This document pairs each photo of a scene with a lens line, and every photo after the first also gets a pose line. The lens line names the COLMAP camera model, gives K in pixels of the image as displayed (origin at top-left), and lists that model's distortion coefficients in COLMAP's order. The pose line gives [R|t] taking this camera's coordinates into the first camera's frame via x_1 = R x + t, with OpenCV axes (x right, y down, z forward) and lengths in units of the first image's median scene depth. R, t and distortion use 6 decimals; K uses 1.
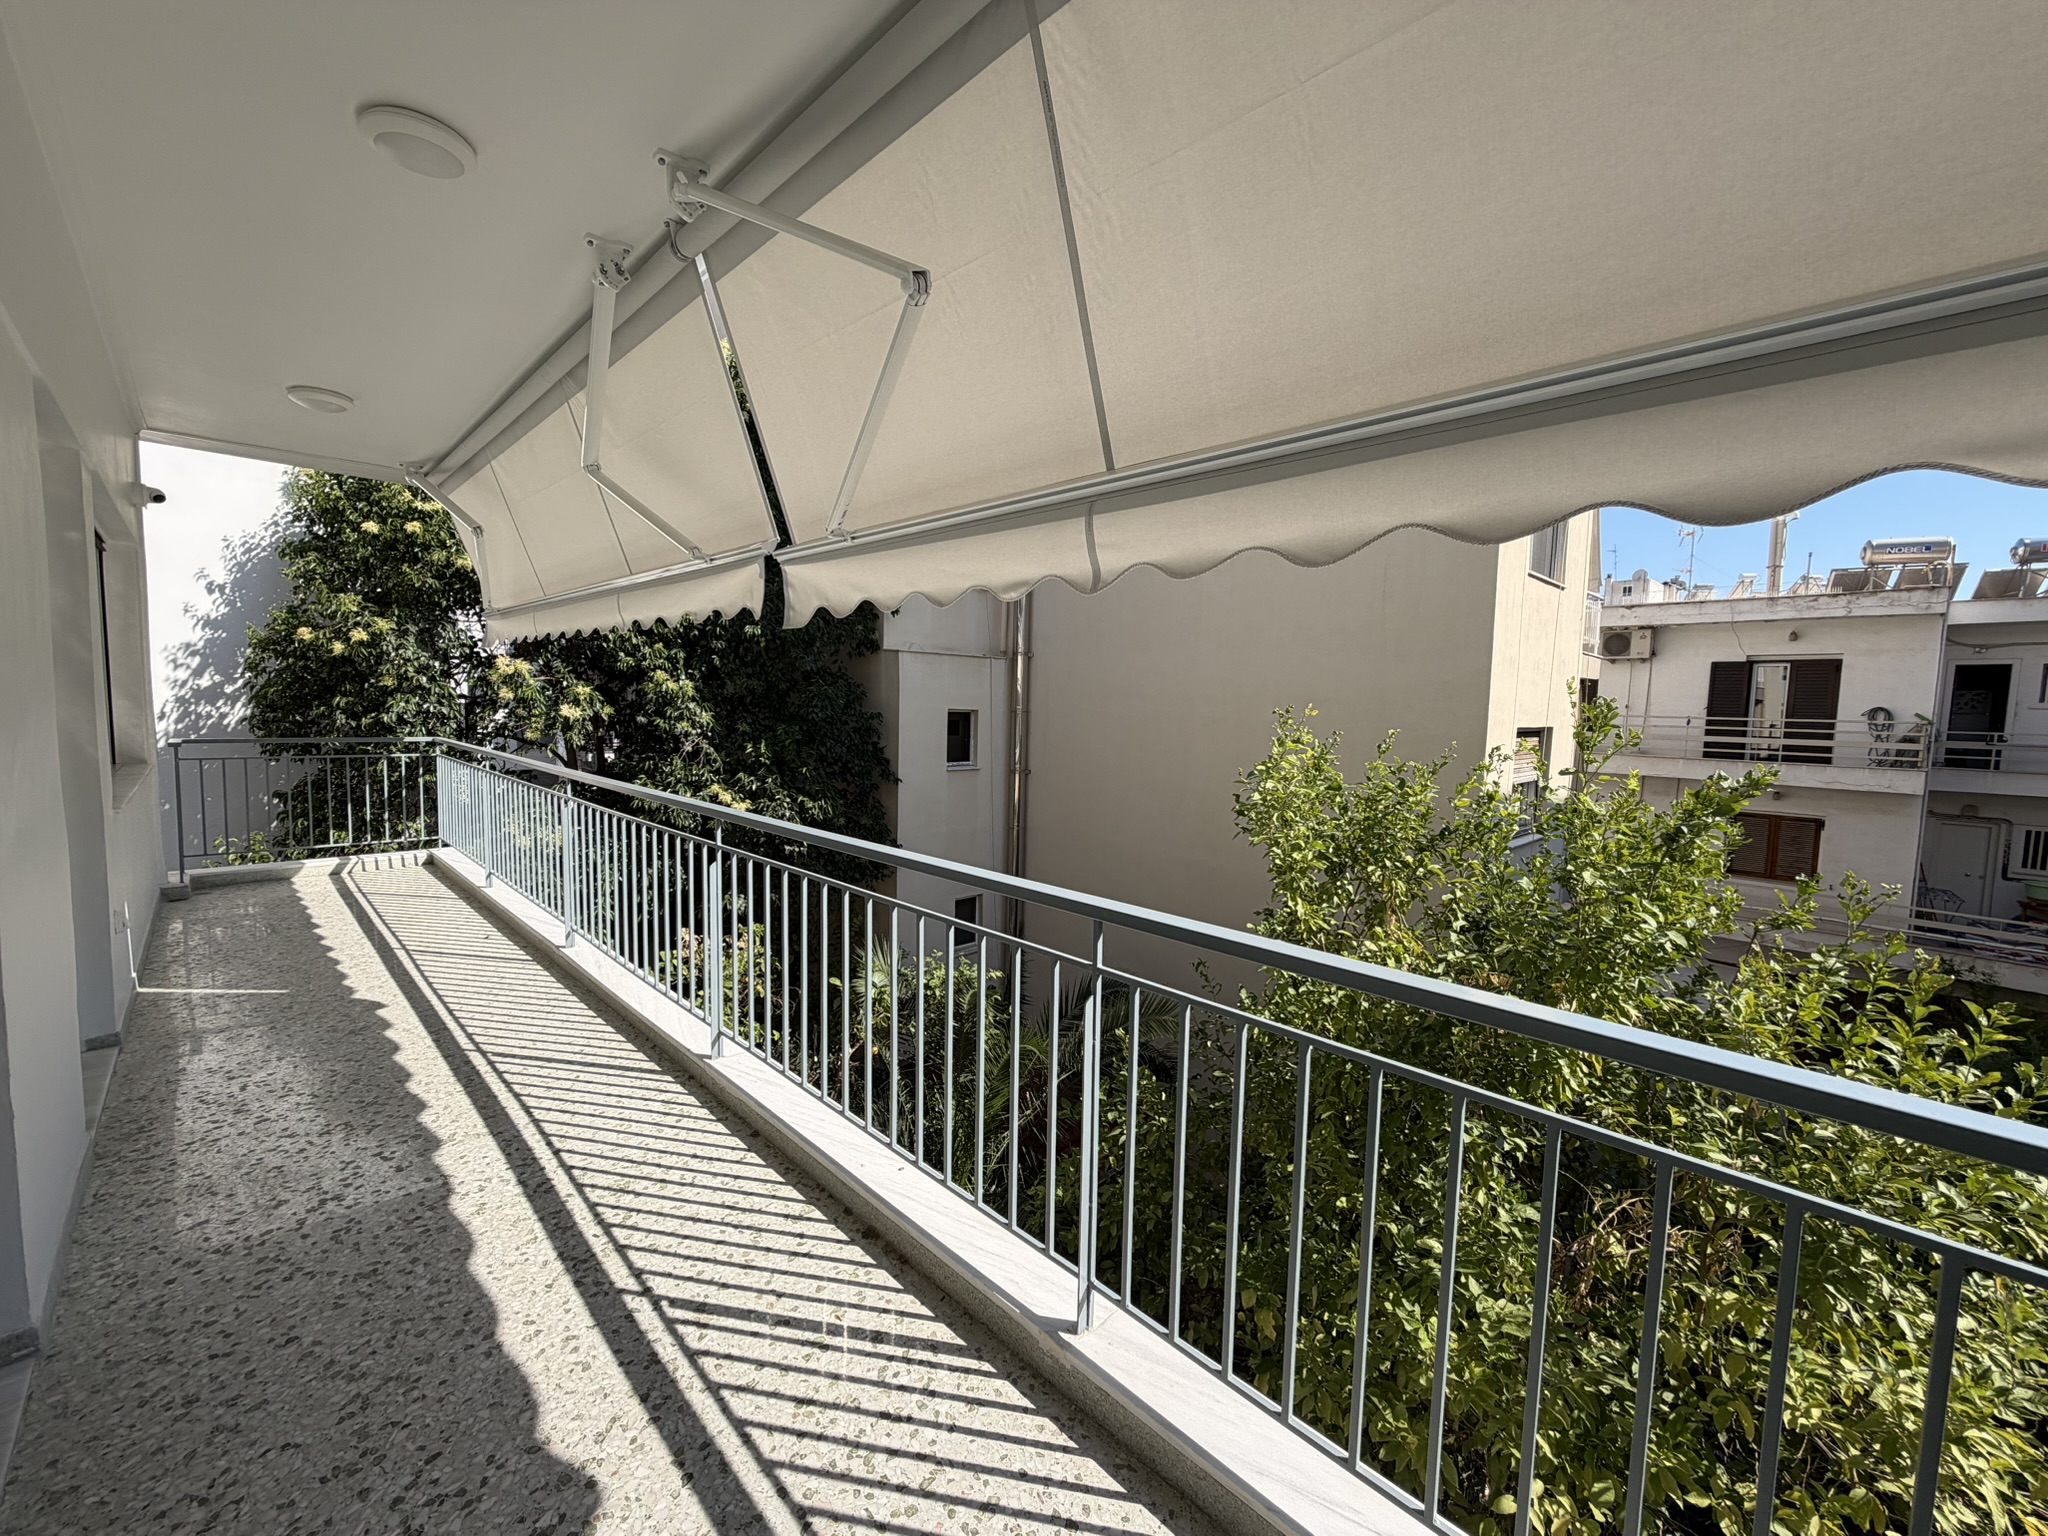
lens RADIAL K [[811.4, 0, 1024.1], [0, 811.4, 766.4], [0, 0, 1]] dist [-0.001260, -0.000615]
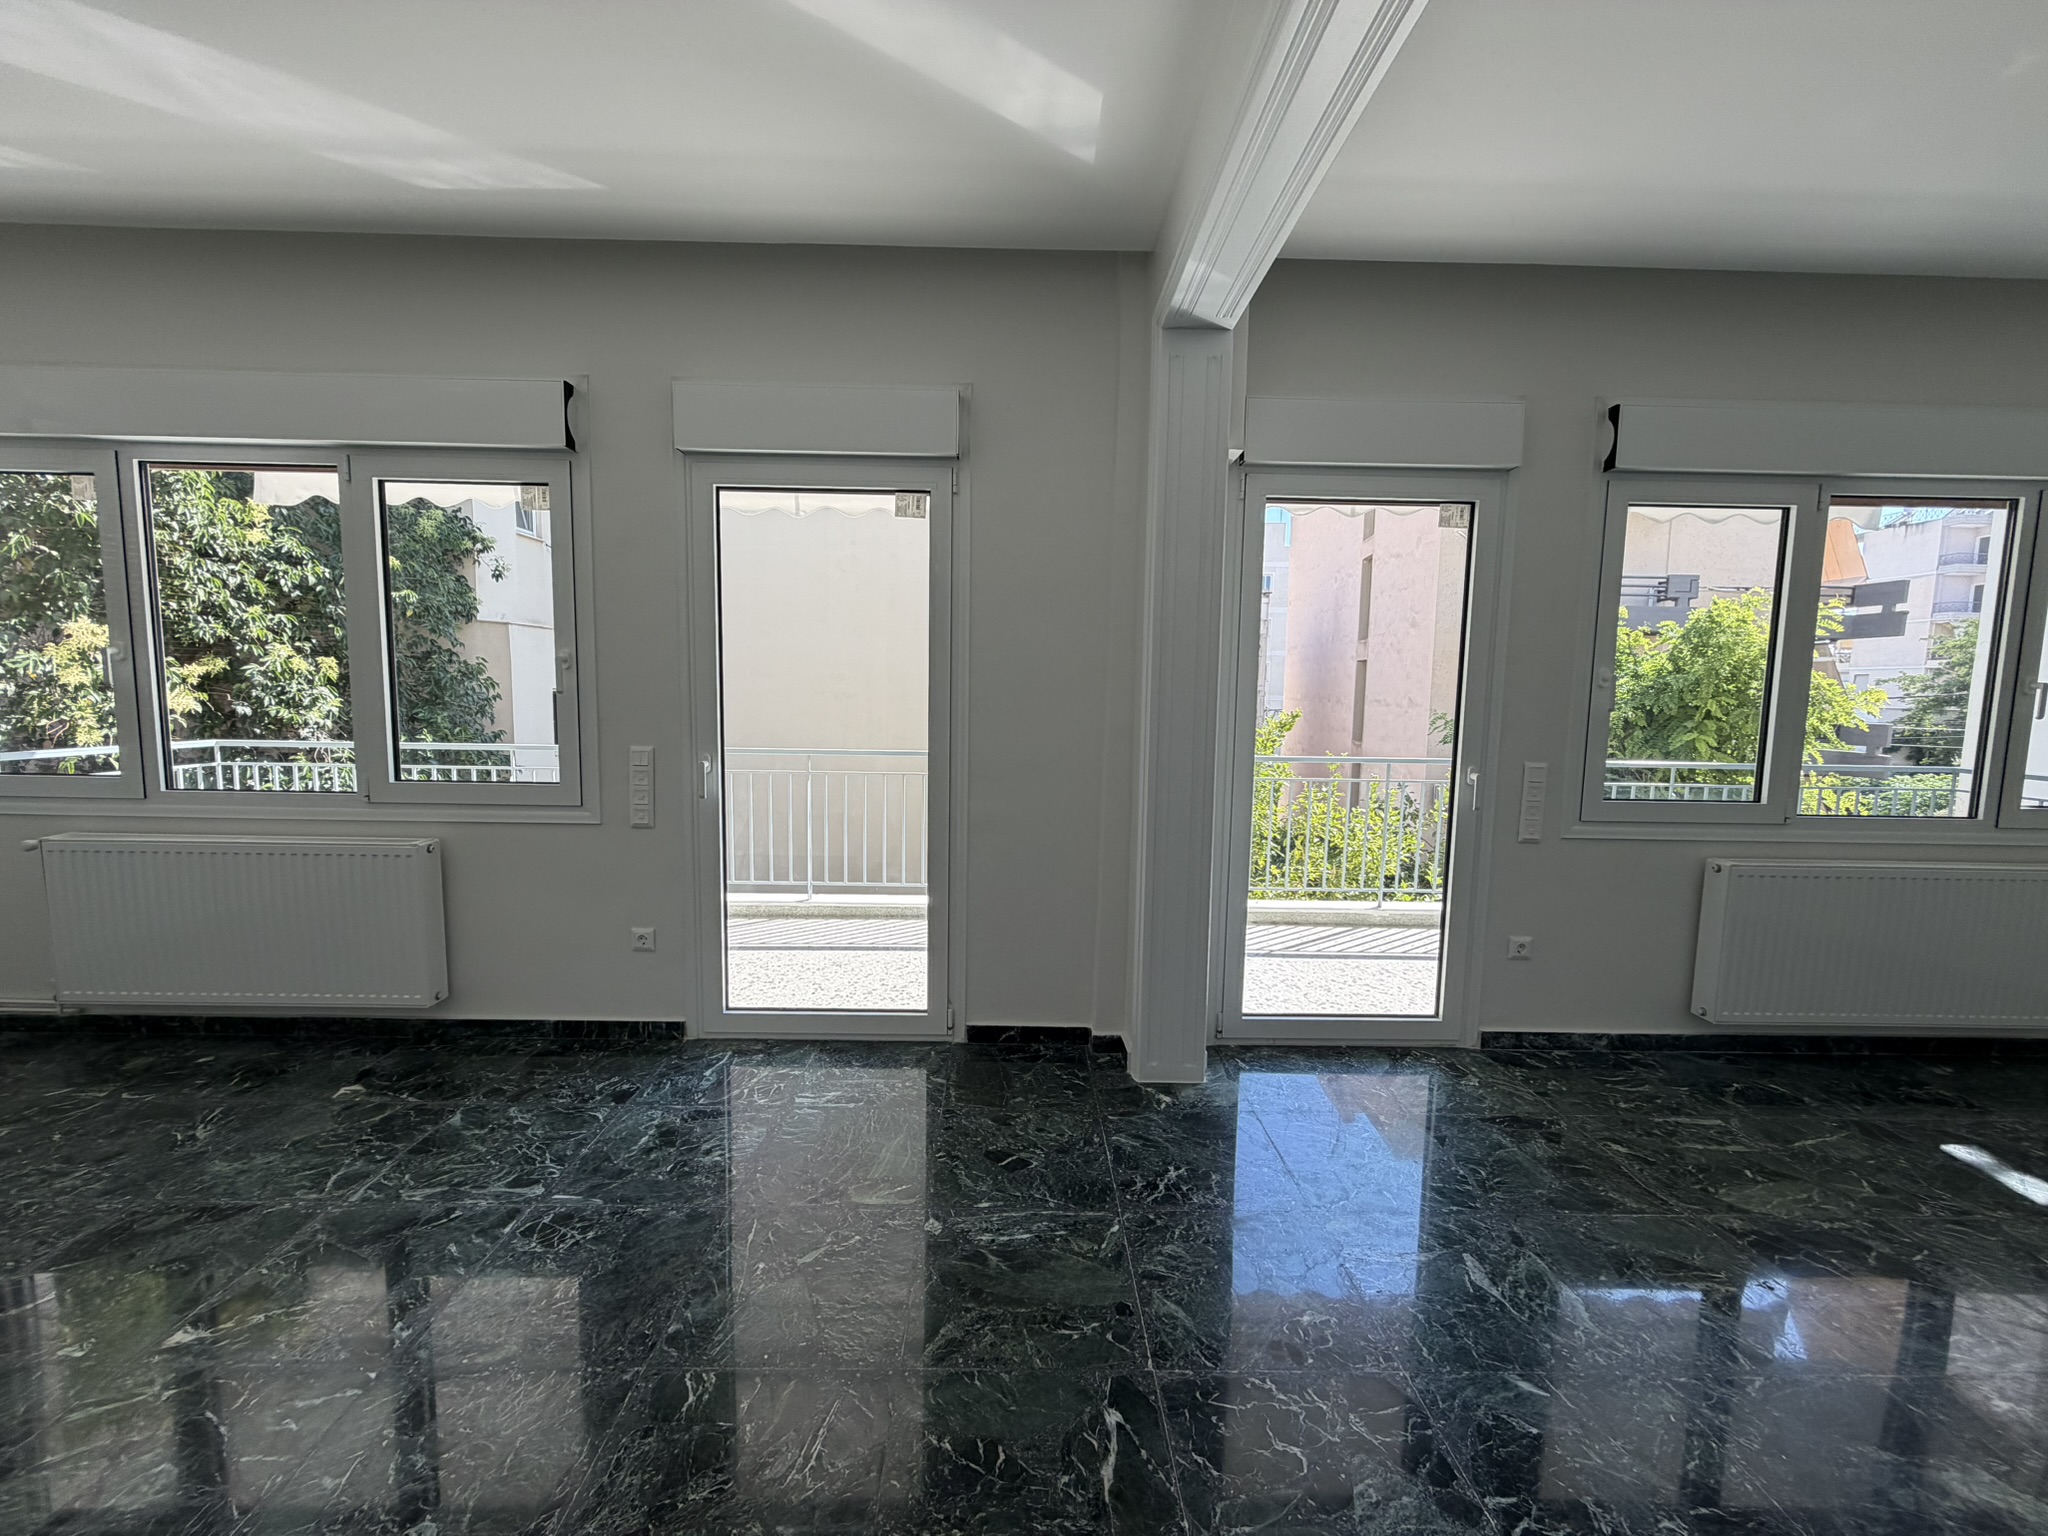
lens RADIAL K [[811.9, 0, 1022.2], [0, 811.9, 766.9], [0, 0, 1]] dist [-0.001868, 0.000468]
pose [[0.691186, -0.083722, 0.717811, -0.590120], [0.056675, 0.996487, 0.061652, -0.013715], [-0.720451, -0.001931, 0.693503, -0.021946]]
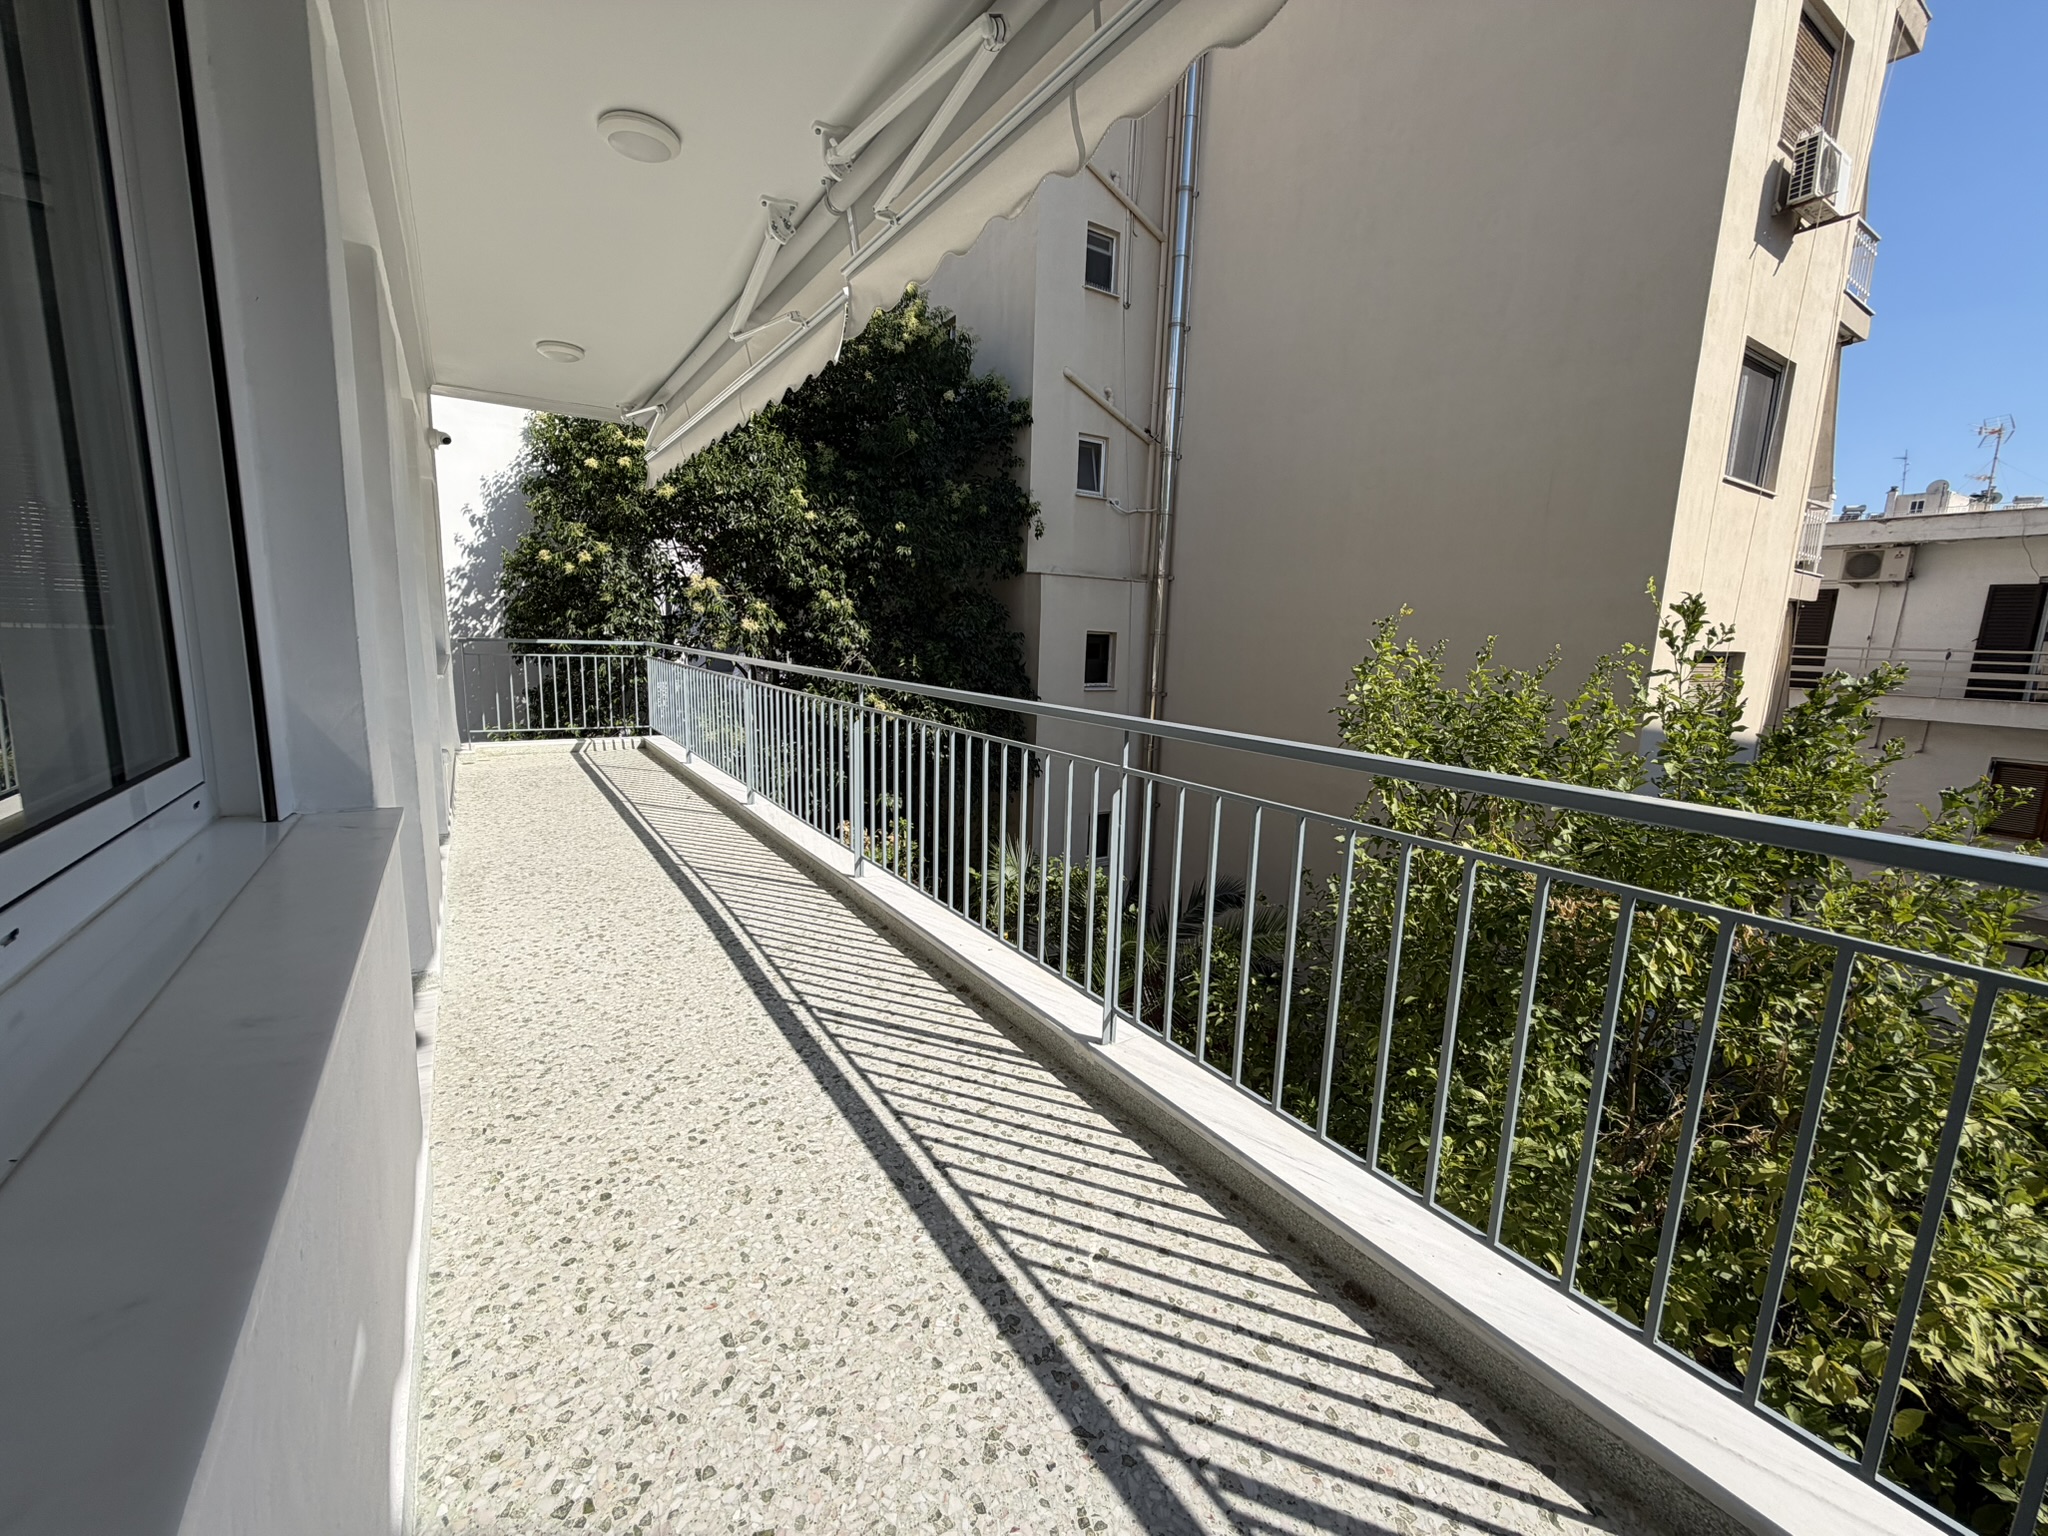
lens RADIAL K [[811.9, 0, 1022.2], [0, 811.9, 766.9], [0, 0, 1]] dist [-0.001868, 0.000468]
pose [[0.982134, 0.039080, -0.184082, 0.033265], [-0.024149, 0.996285, 0.082665, 0.027737], [0.186629, -0.076743, 0.979428, -0.060197]]
